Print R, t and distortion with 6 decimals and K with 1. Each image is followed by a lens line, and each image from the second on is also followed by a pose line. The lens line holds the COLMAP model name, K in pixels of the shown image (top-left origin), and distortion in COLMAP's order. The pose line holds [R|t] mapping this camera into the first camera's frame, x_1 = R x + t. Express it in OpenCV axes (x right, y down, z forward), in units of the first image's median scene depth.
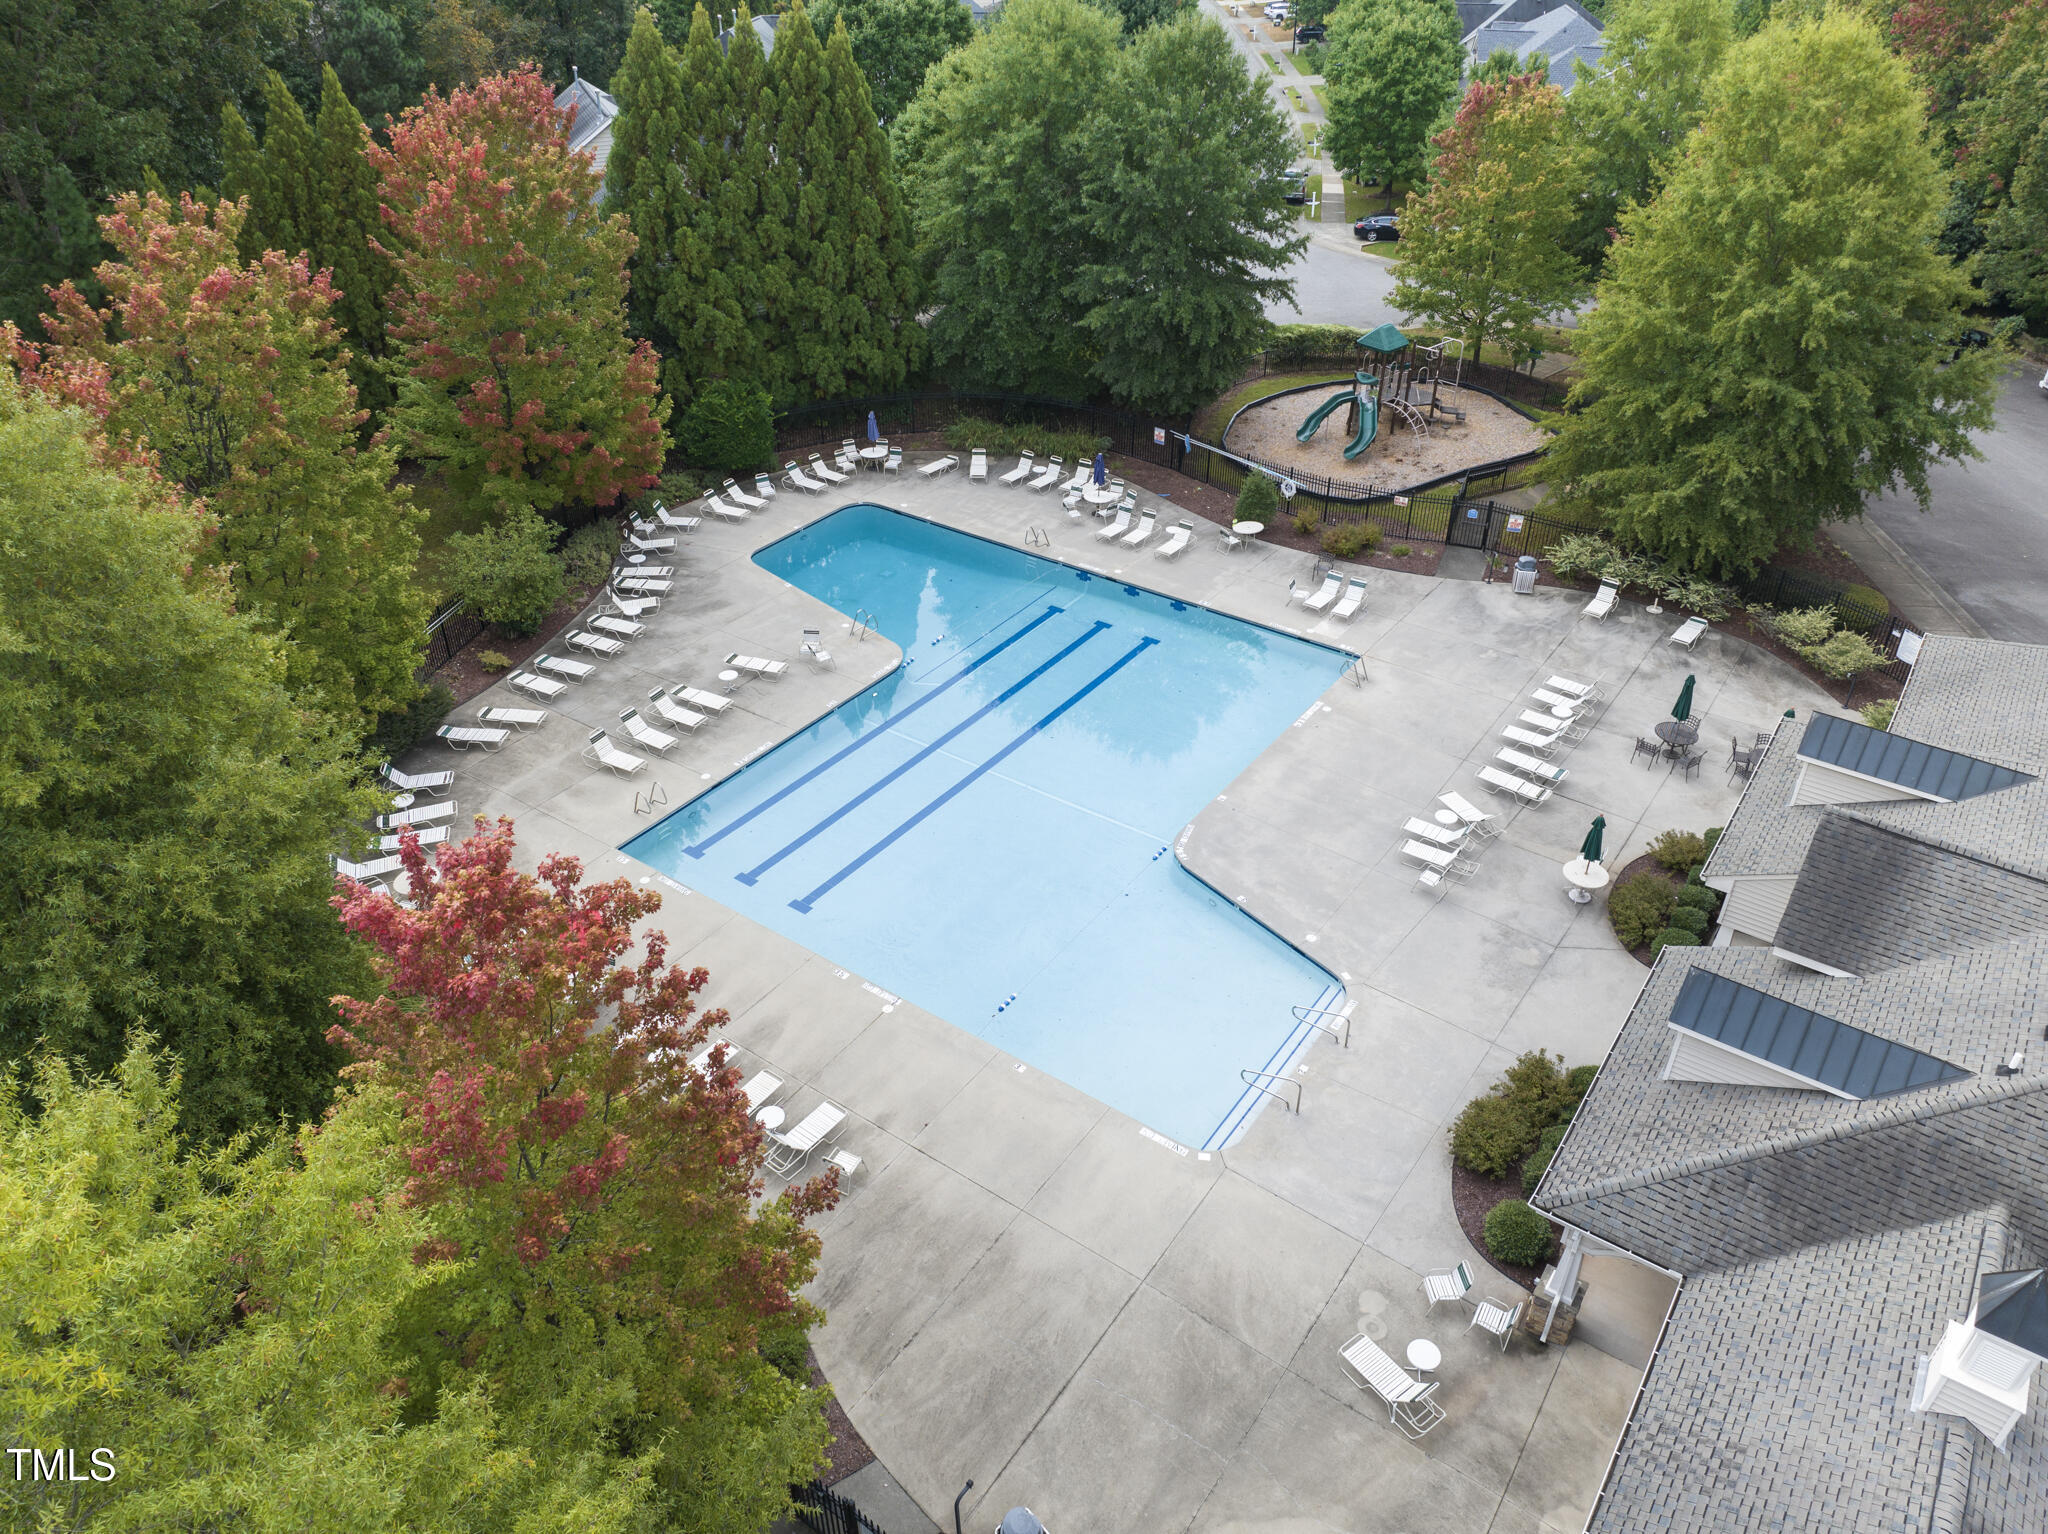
lens RADIAL K [[1451.2, 0, 1024.0], [0, 1451.2, 767.0], [0, 0, 1]] dist [-0.049058, 0.009243]
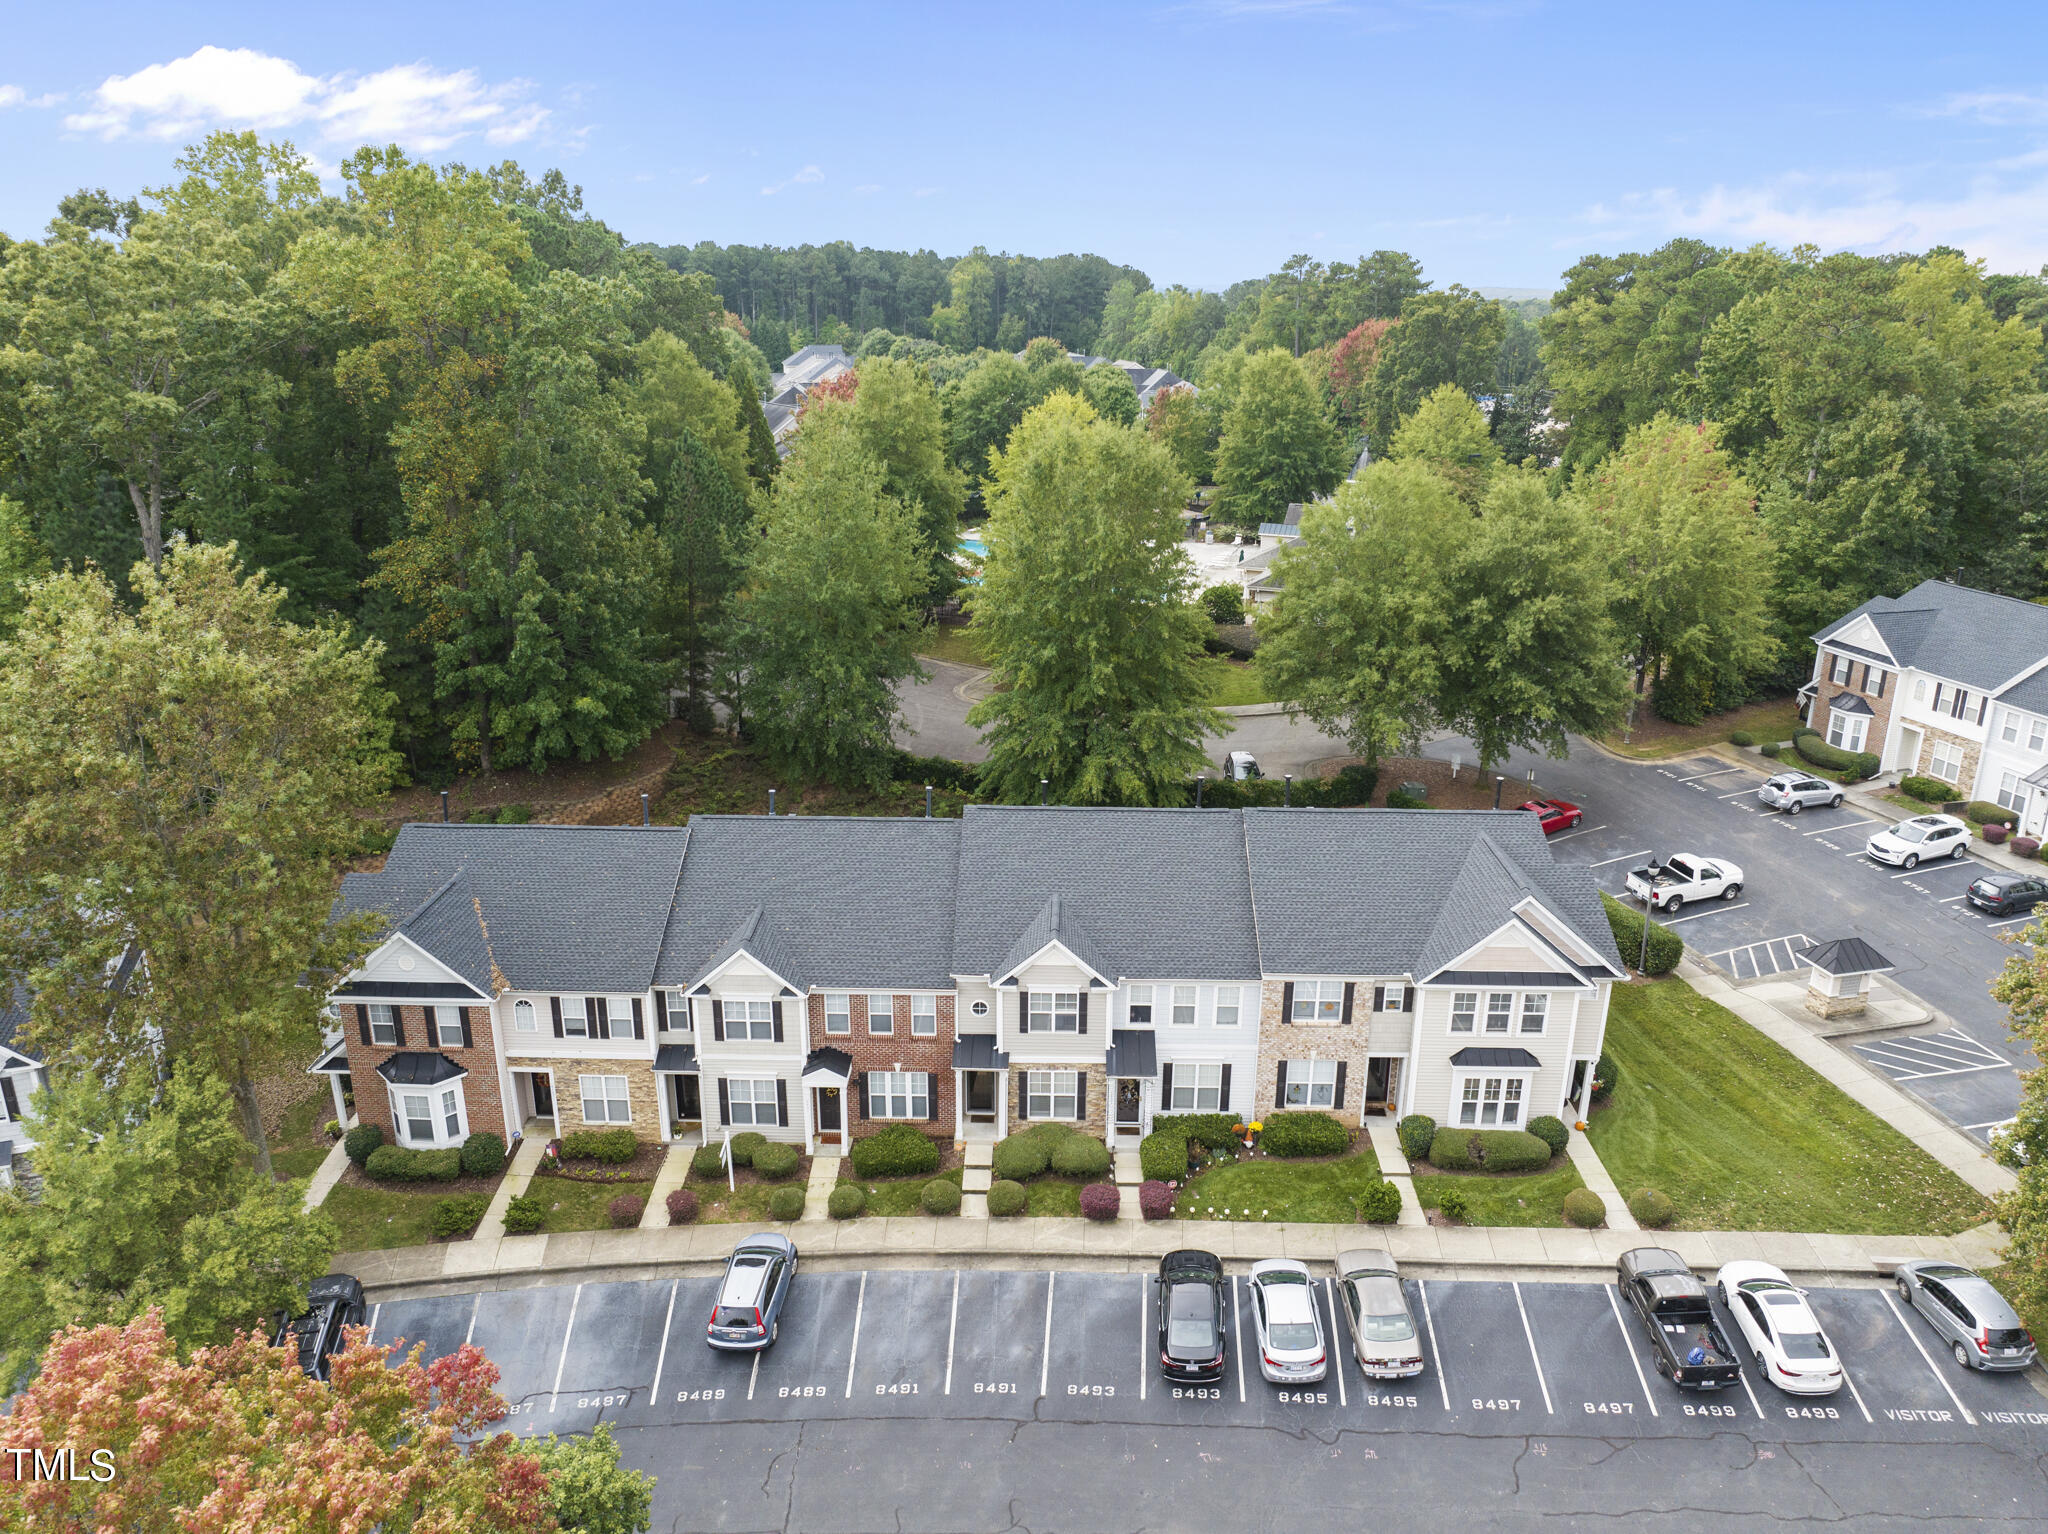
lens RADIAL K [[1452.1, 0, 1024.0], [0, 1452.1, 767.0], [0, 0, 1]] dist [-0.064049, 0.038016]
pose [[0.972123, -0.063872, 0.225605, -0.710359], [0.123057, 0.958000, -0.259024, 1.050040], [-0.199585, 0.279566, 0.939153, -1.538563]]
